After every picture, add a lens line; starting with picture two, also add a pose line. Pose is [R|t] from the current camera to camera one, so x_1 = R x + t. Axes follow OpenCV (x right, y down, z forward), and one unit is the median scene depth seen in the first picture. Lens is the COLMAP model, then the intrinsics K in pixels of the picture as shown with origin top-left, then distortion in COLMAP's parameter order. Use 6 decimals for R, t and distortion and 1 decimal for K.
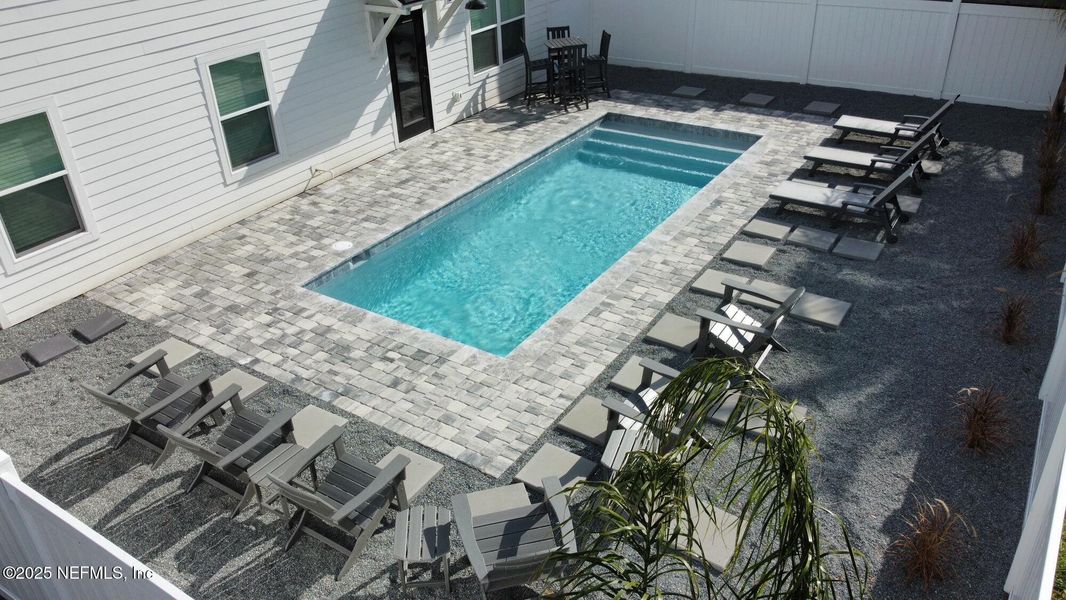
lens RADIAL K [[820.0, 0, 533.0], [0, 820.0, 300.0], [0, 0, 1]] dist [0.000327, 0.001333]
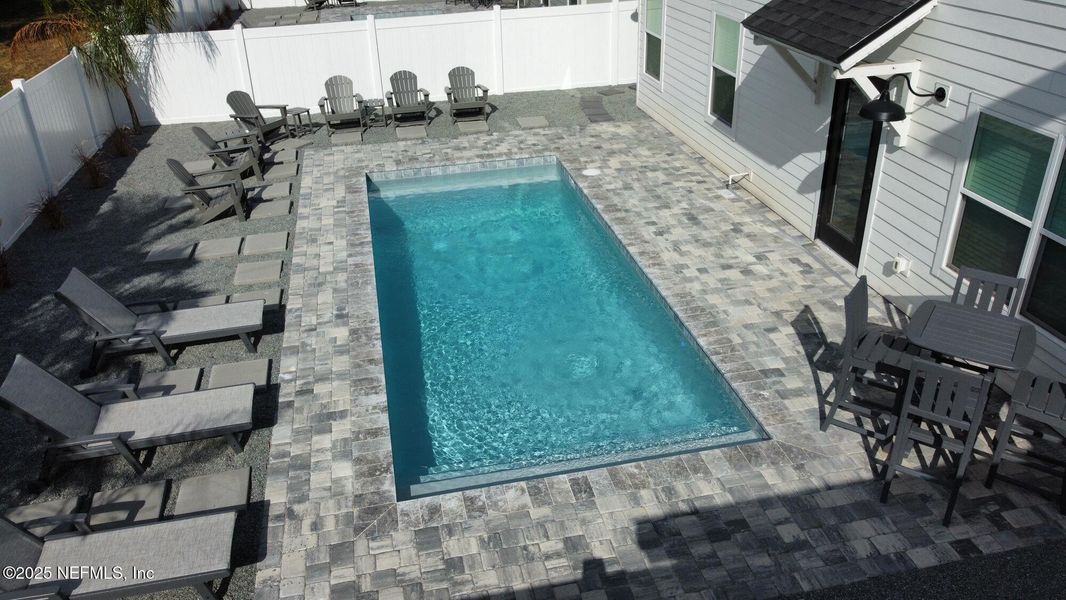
lens RADIAL K [[820.0, 0, 533.0], [0, 820.0, 300.0], [0, 0, 1]] dist [0.000327, 0.001333]
pose [[-0.705455, 0.383801, -0.595844, 0.502297], [-0.300107, 0.599851, 0.741697, -0.682056], [0.642082, 0.702051, -0.307986, 1.235465]]
